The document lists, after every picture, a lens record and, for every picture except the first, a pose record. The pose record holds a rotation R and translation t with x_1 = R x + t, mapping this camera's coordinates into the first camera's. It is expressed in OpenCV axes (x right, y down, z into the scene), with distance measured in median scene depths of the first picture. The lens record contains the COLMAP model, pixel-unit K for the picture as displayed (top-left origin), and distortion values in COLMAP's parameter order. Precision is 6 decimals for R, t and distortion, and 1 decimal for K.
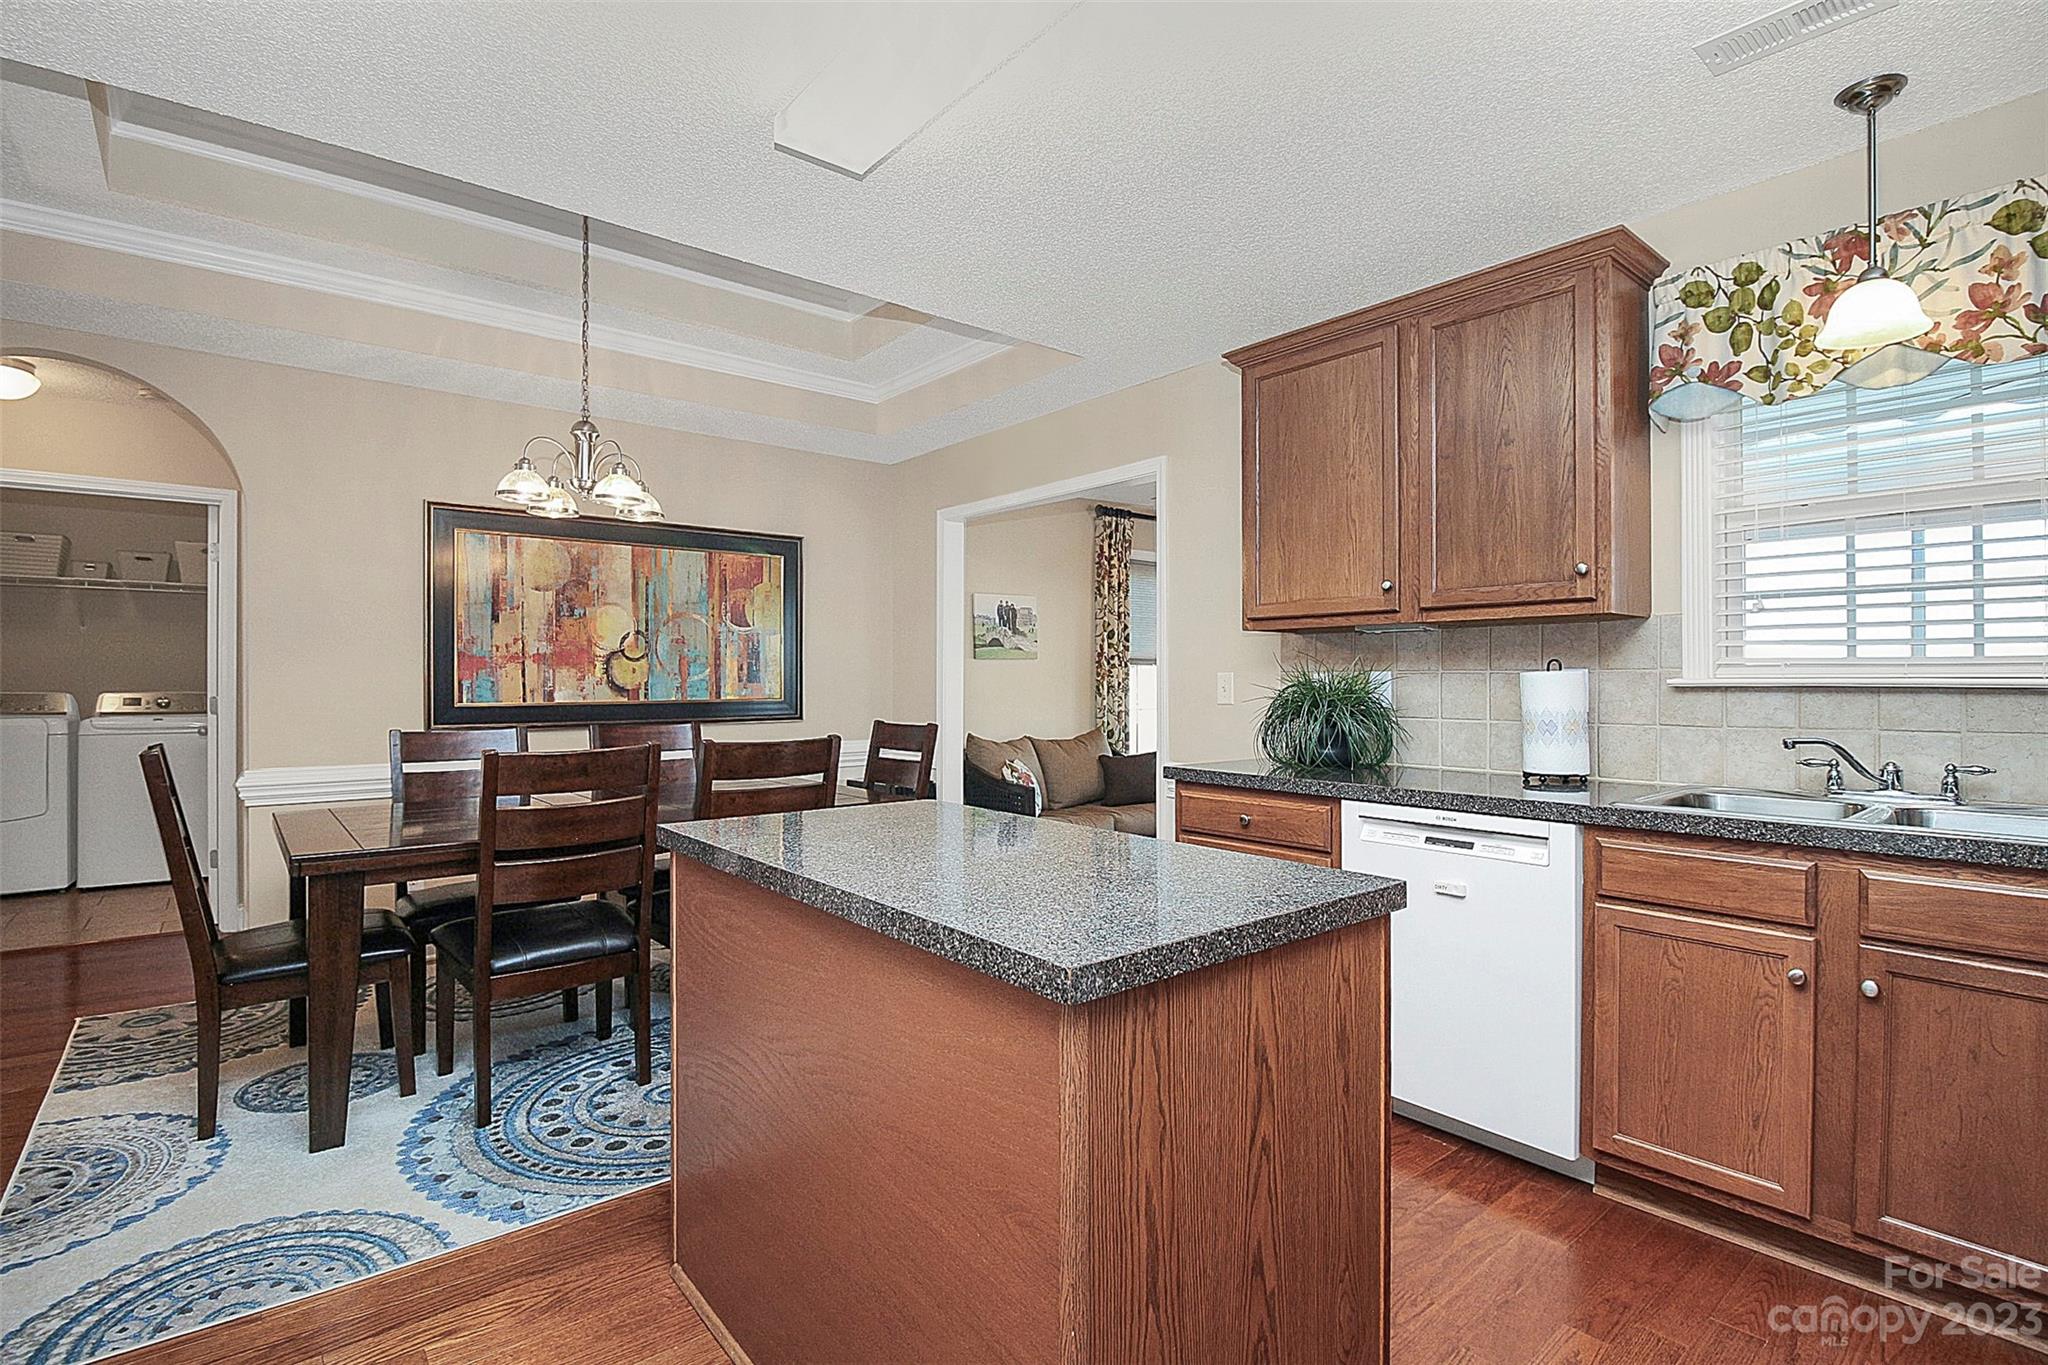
lens RADIAL K [[968.2, 0, 1025.2], [0, 968.2, 681.6], [0, 0, 1]] dist [-0.004004, -0.003954]
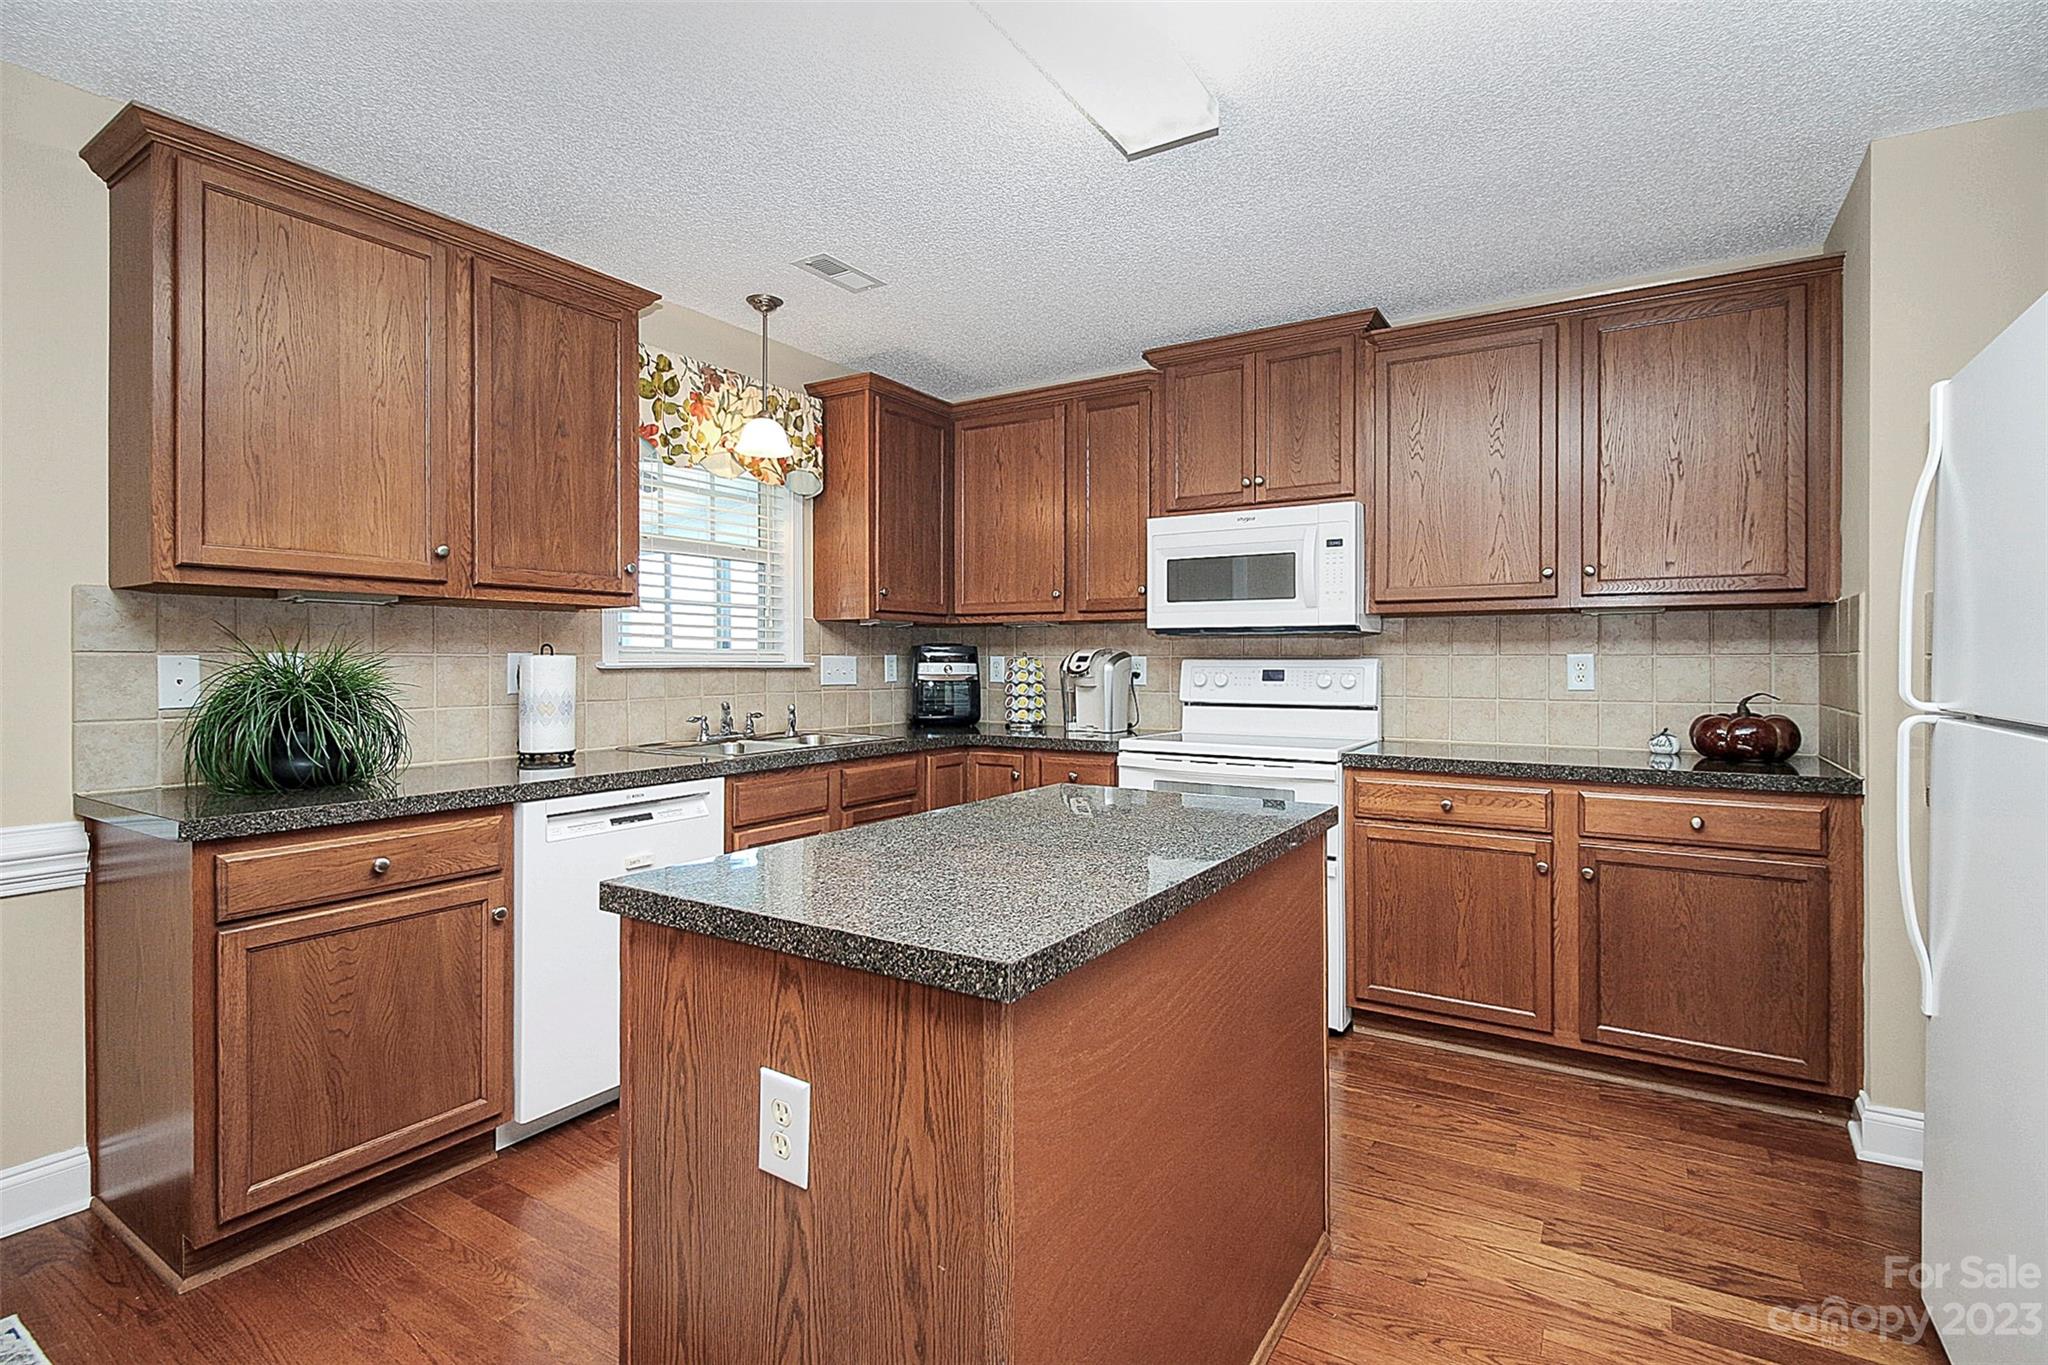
lens RADIAL K [[968.2, 0, 1027.2], [0, 968.2, 669.3], [0, 0, 1]] dist [-0.004004, -0.003954]
pose [[-0.319821, -0.008111, 0.947443, -0.397506], [0.005531, 0.999930, 0.010427, -0.002299], [-0.947462, 0.008575, -0.319754, 0.534382]]
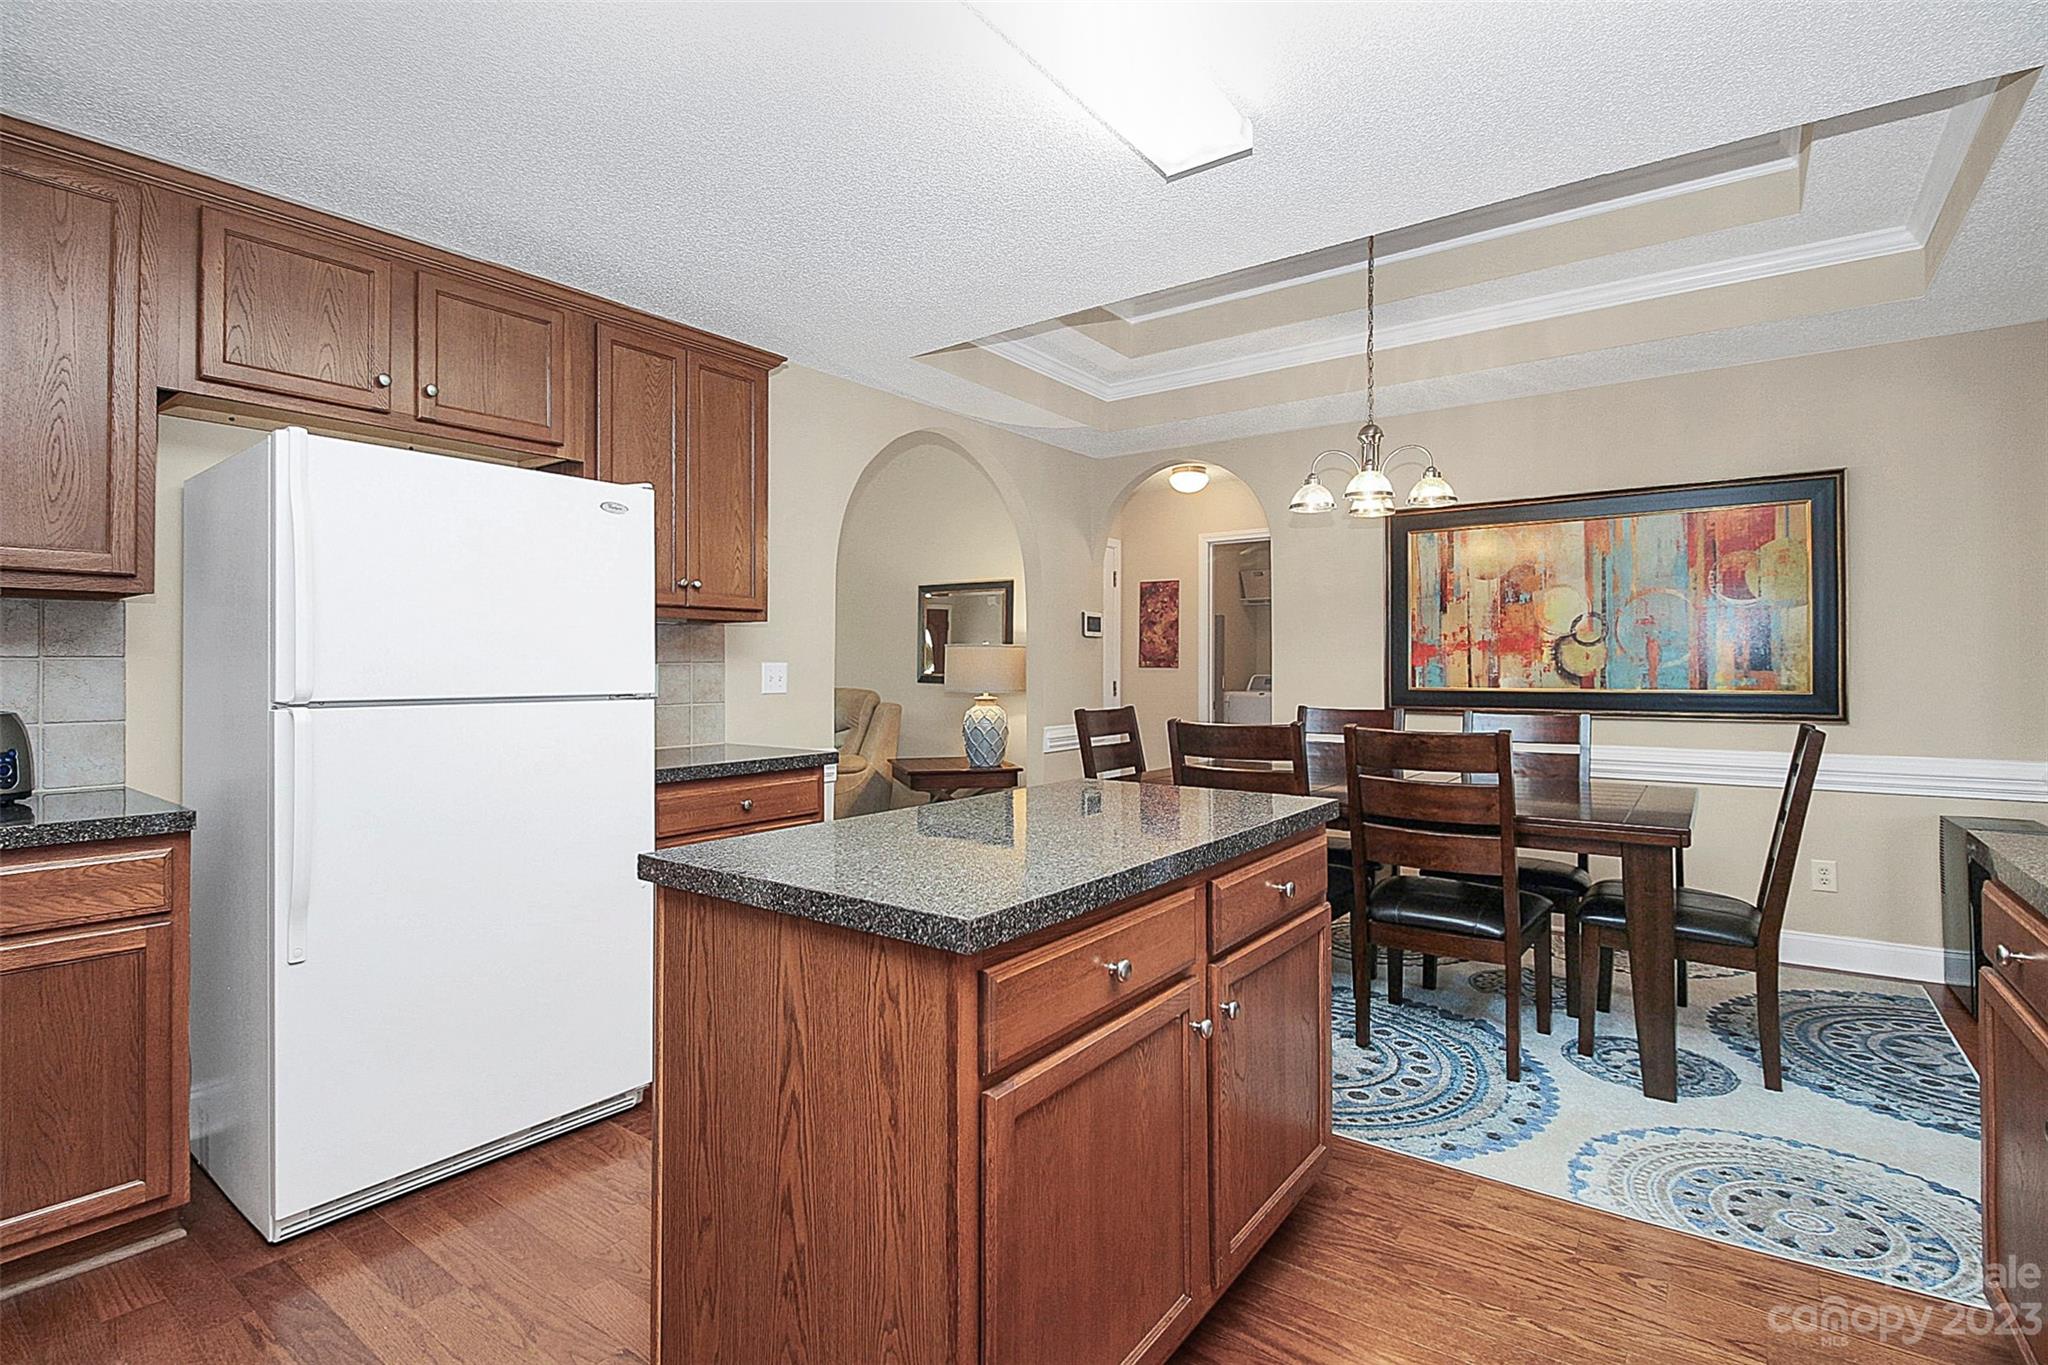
lens RADIAL K [[968.2, 0, 1017.1], [0, 968.2, 665.4], [0, 0, 1]] dist [-0.004004, -0.003954]
pose [[0.243721, -0.000746, -0.969845, 0.387220], [-0.003155, 0.999994, -0.001562, 0.000365], [0.969840, 0.003441, 0.243717, 0.281692]]
